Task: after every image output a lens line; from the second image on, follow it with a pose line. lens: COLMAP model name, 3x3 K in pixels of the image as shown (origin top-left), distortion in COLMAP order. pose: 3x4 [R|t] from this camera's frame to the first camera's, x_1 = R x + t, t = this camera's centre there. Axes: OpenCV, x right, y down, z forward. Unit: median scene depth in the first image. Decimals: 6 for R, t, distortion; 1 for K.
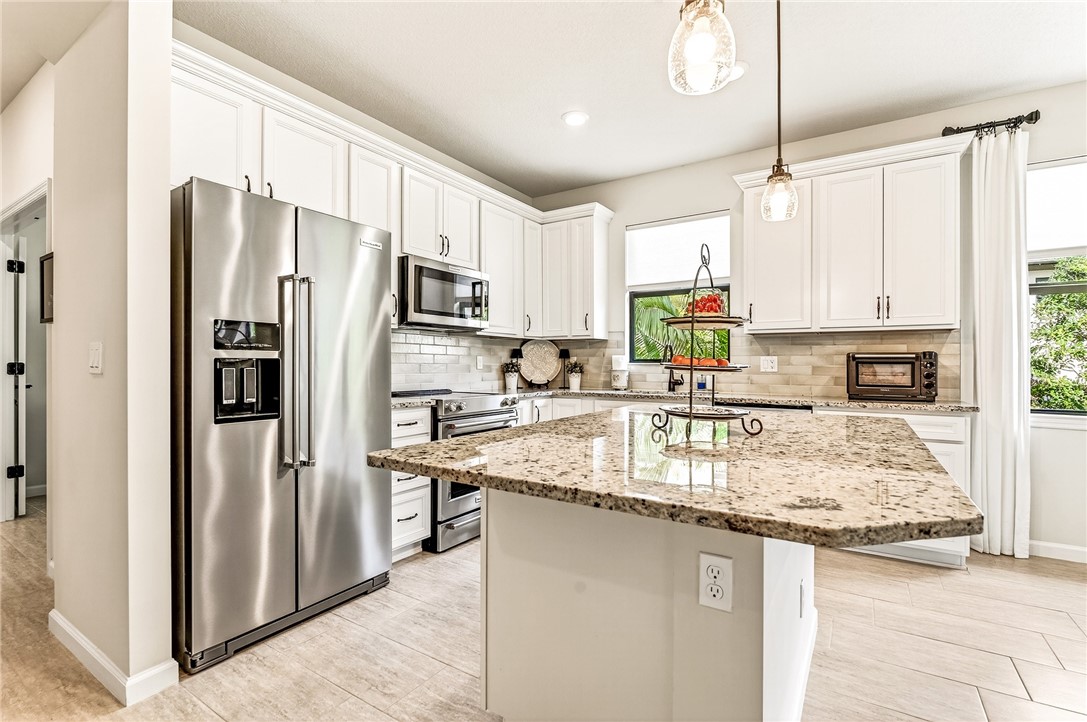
lens RADIAL K [[482.7, 0, 545.8], [0, 482.7, 364.7], [0, 0, 1]] dist [-0.012427, 0.000239]
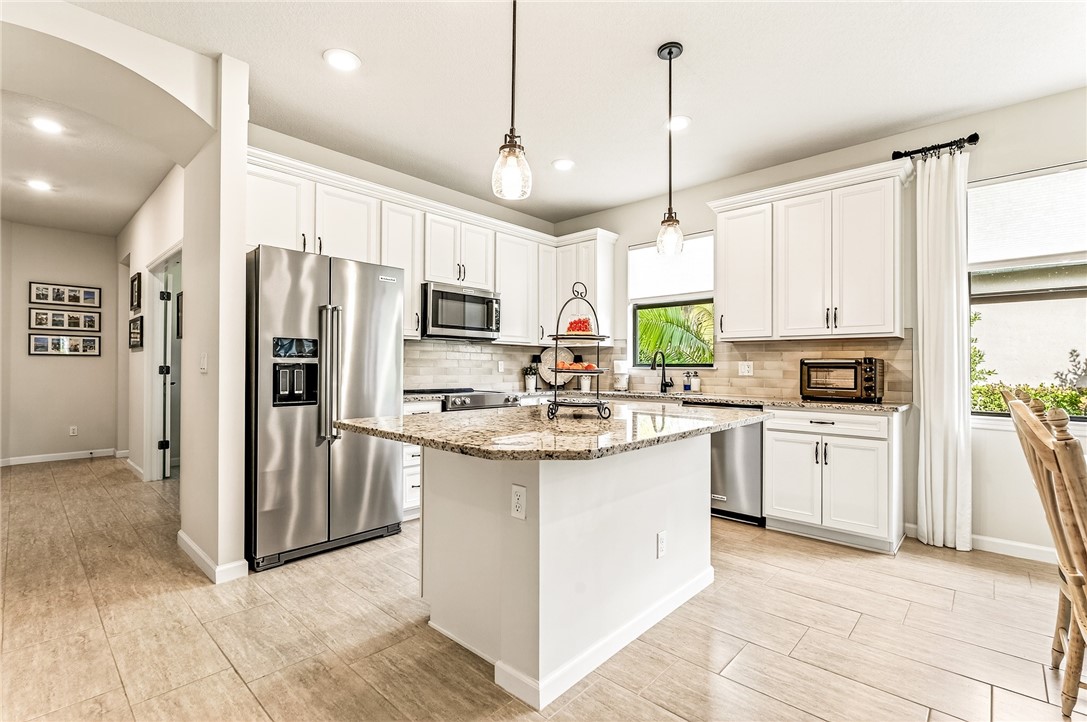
lens RADIAL K [[473.4, 0, 546.2], [0, 473.4, 365.6], [0, 0, 1]] dist [-0.009178, -0.000240]
pose [[0.986026, 0.002225, -0.166579, 0.241972], [-0.003335, 0.999974, -0.006381, 0.000567], [0.166560, 0.006848, 0.986007, -0.191257]]
